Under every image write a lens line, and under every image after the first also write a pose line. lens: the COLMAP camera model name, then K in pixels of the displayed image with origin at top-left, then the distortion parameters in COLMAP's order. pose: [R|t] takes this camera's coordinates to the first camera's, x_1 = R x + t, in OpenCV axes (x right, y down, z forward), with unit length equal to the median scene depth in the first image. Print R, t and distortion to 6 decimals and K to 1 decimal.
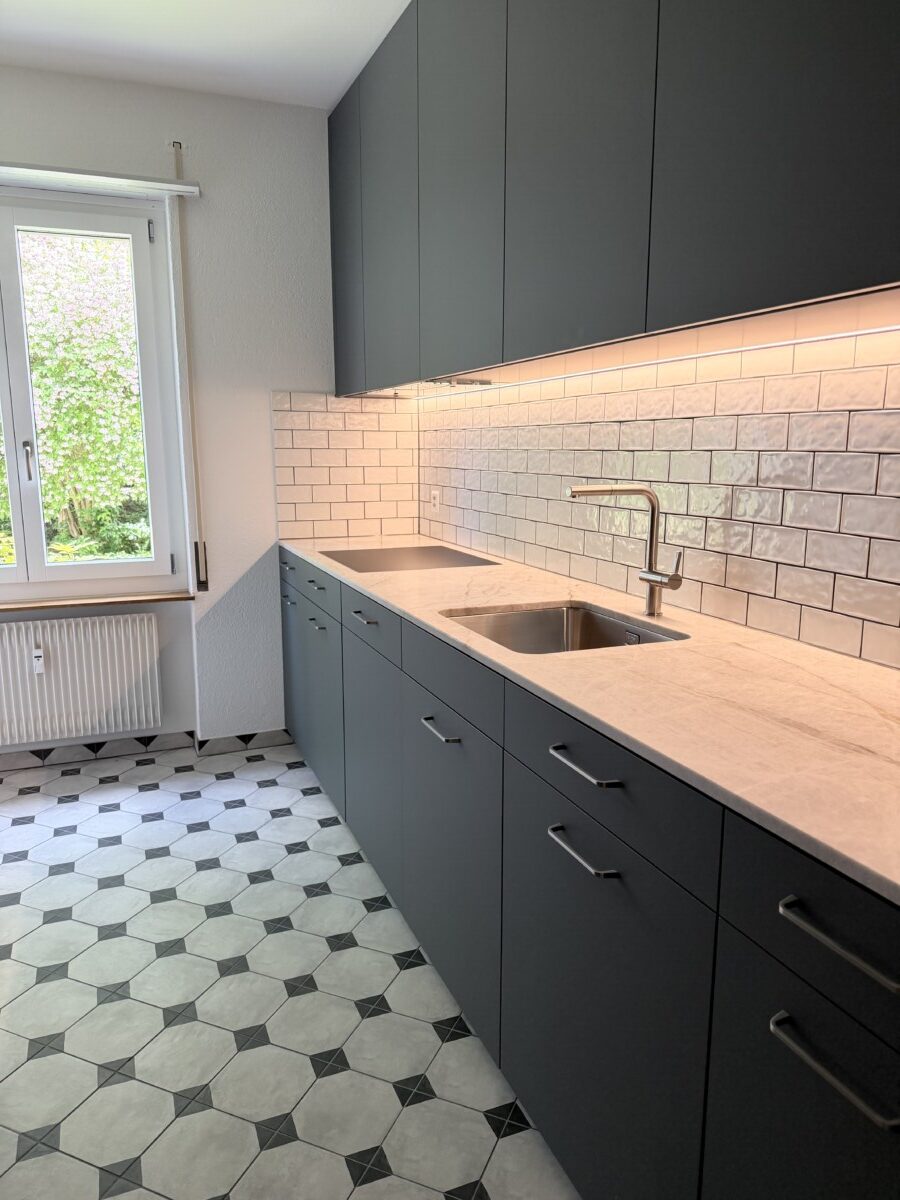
lens RADIAL K [[852.7, 0, 420.9], [0, 852.7, 614.5], [0, 0, 1]] dist [0.036237, -0.023264]
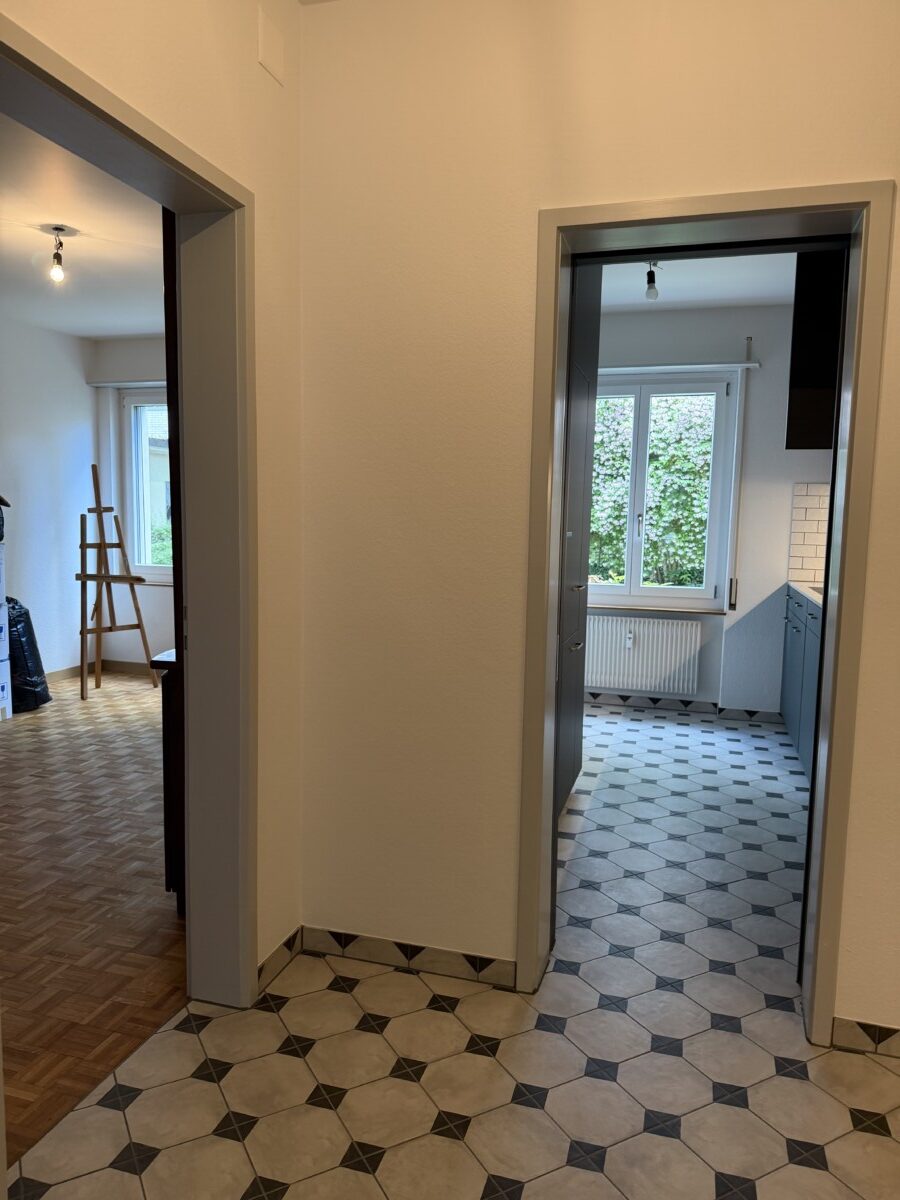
lens RADIAL K [[852.7, 0, 439.5], [0, 852.7, 603.1], [0, 0, 1]] dist [0.036237, -0.023264]
pose [[0.796044, 0.079121, -0.600044, 0.253447], [-0.139425, 0.988727, -0.054595, 0.118313], [0.588960, 0.127121, 0.798101, -0.558134]]
